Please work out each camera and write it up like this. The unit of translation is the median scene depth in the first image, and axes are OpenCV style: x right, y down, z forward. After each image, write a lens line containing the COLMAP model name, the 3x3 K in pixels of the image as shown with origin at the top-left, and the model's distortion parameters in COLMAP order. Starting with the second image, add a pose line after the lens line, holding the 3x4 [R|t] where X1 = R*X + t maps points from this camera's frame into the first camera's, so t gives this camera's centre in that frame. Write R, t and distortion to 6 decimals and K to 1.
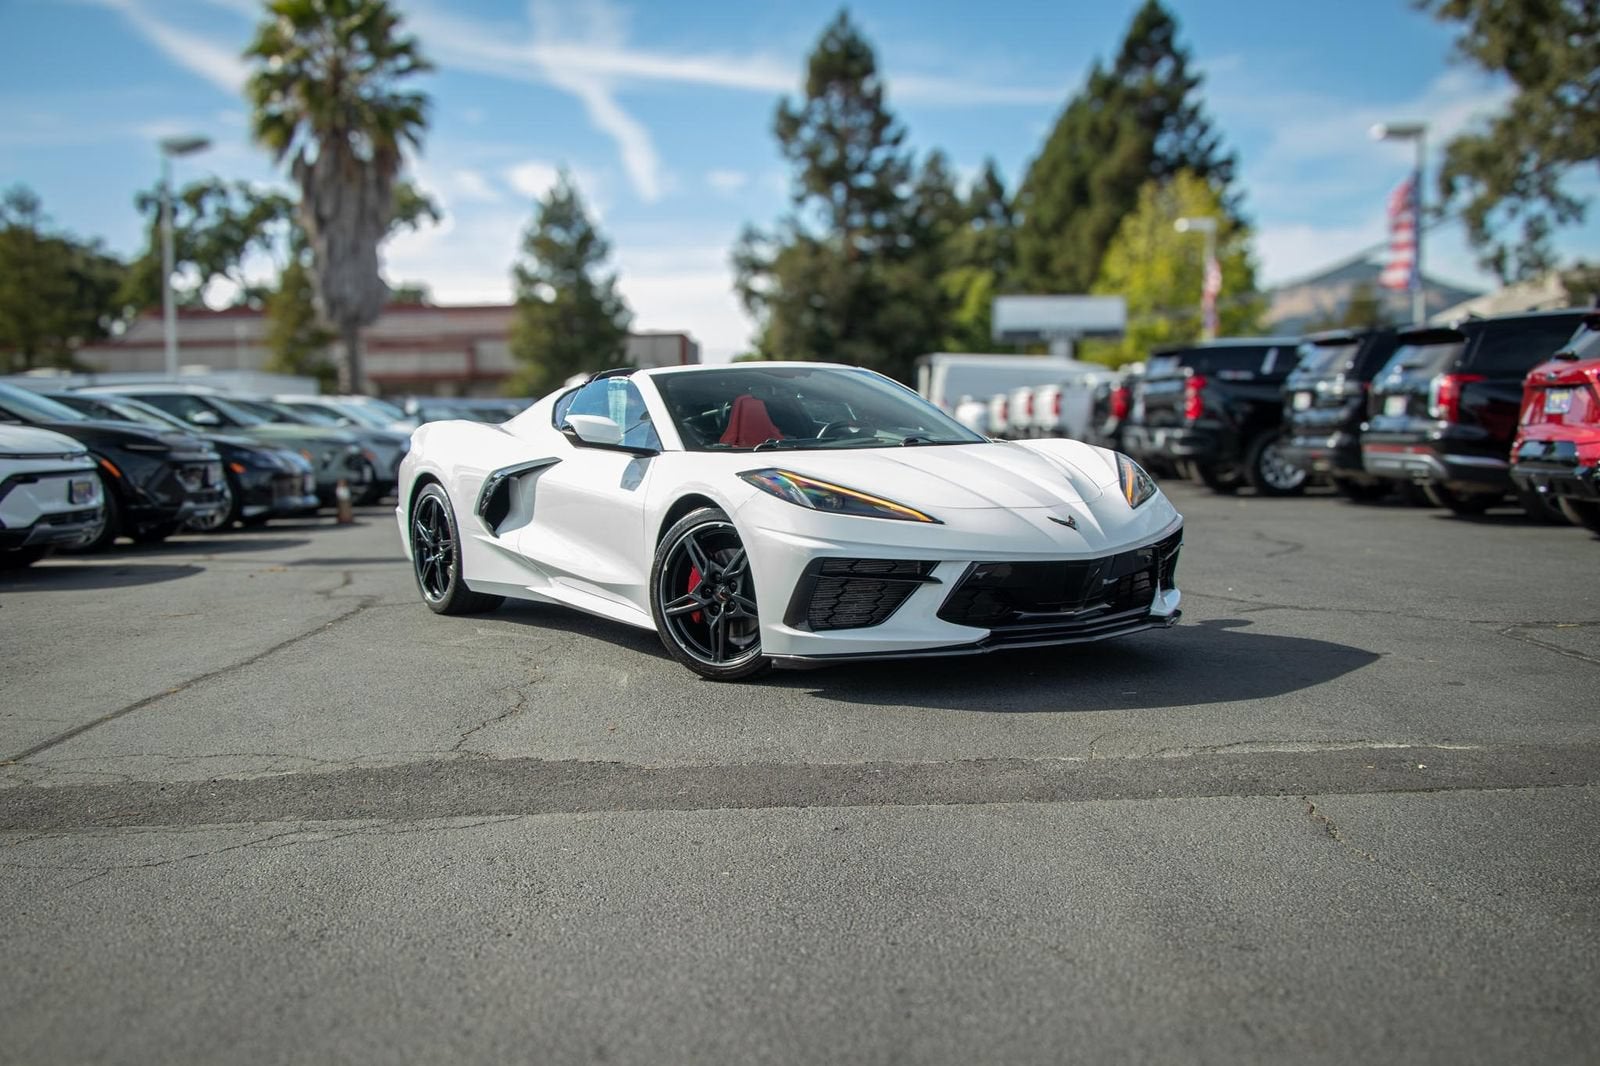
lens RADIAL K [[1726.9, 0, 805.4], [0, 1726.9, 568.7], [0, 0, 1]] dist [-0.092996, 0.295296]
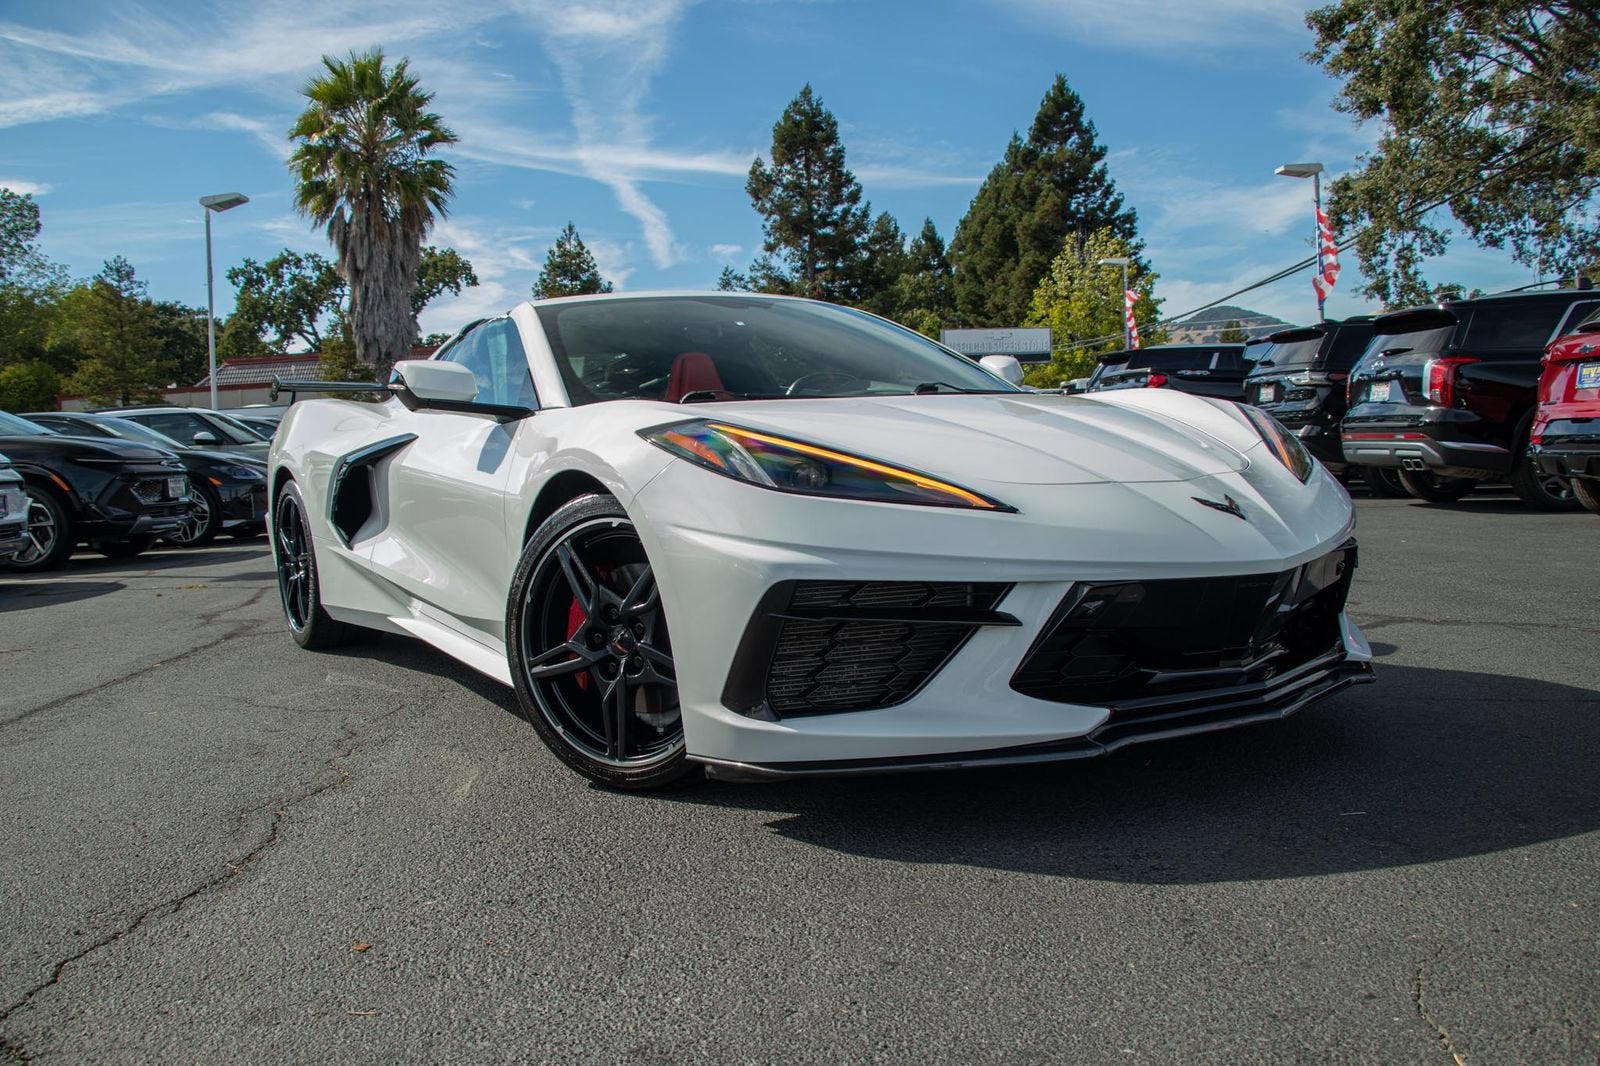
lens RADIAL K [[1383.7, 0, 798.5], [0, 1383.7, 554.1], [0, 0, 1]] dist [-0.182231, 0.195644]
pose [[0.999737, -0.020563, 0.010142, 0.003310], [0.020624, 0.999769, -0.006003, -0.005081], [-0.010016, 0.006211, 0.999931, 0.247536]]
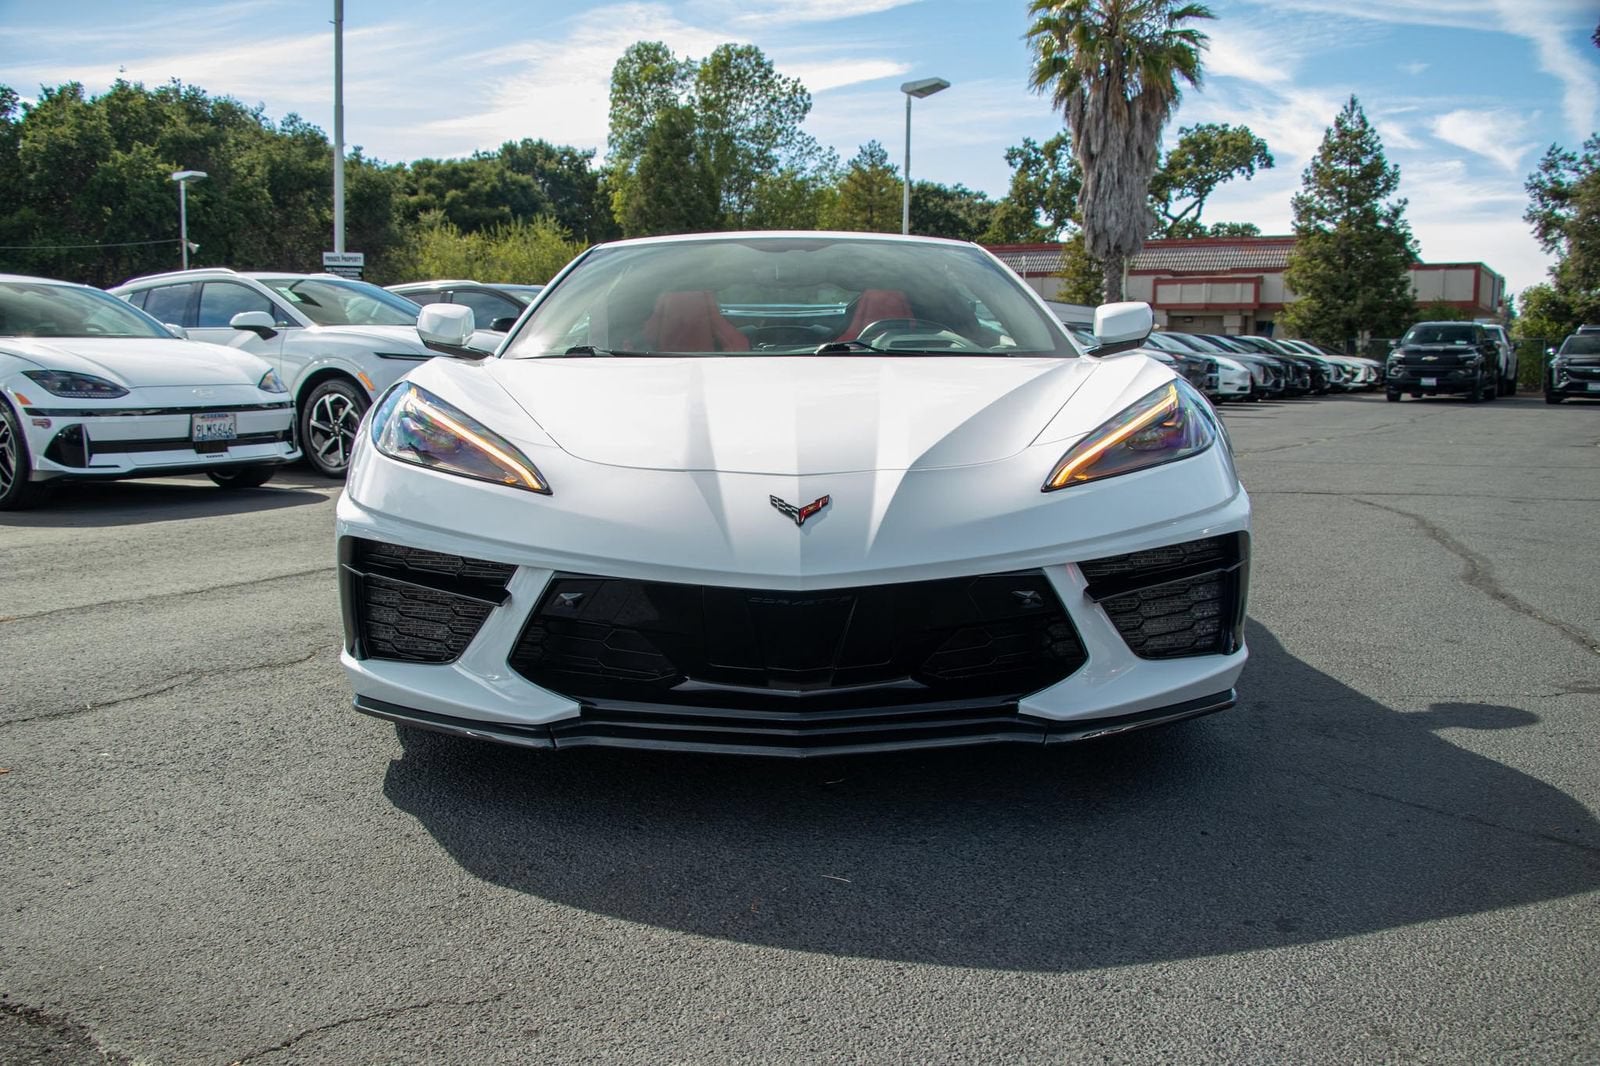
lens RADIAL K [[1516.2, 0, 801.9], [0, 1516.2, 568.8], [0, 0, 1]] dist [-0.129186, 0.193902]
pose [[0.856288, 0.093522, -0.507961, 0.168123], [-0.063821, 0.995092, 0.075623, -0.018993], [0.512540, -0.032336, 0.858054, 0.274622]]
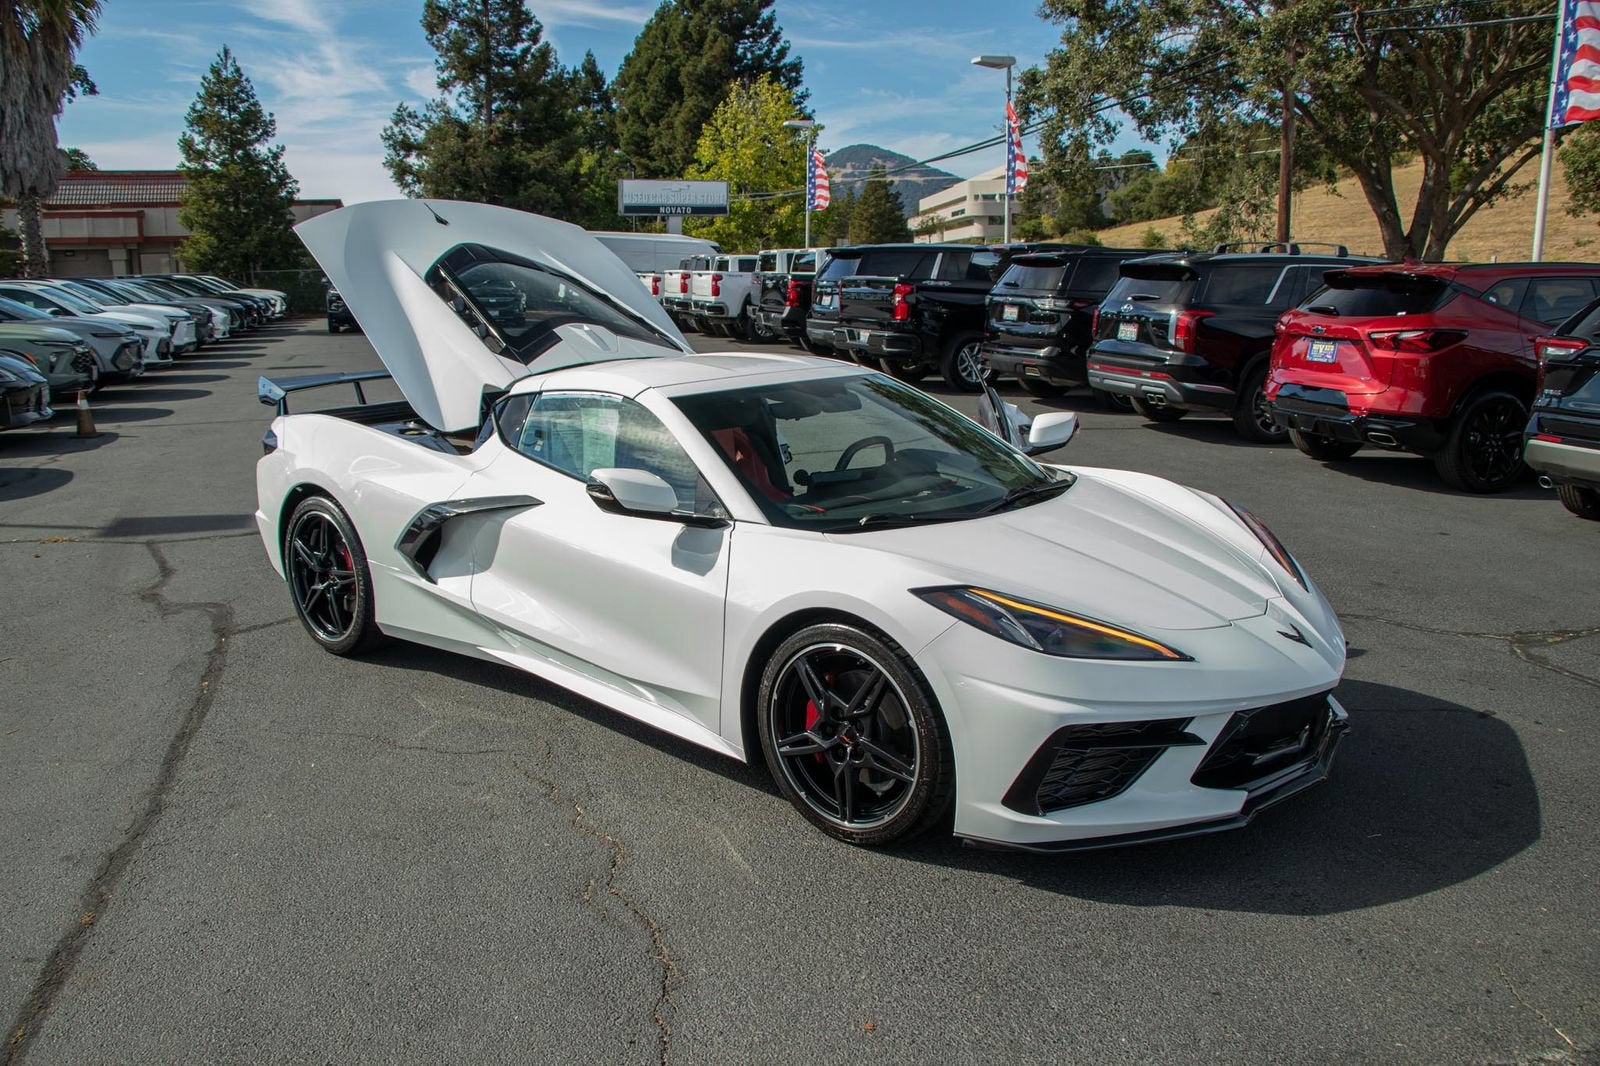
lens RADIAL K [[1383.7, 0, 798.5], [0, 1383.7, 554.1], [0, 0, 1]] dist [-0.182231, 0.195644]
pose [[0.961888, -0.038894, 0.270665, -0.110361], [0.005209, 0.992259, 0.124075, -0.064877], [-0.273395, -0.117936, 0.954645, 0.203593]]
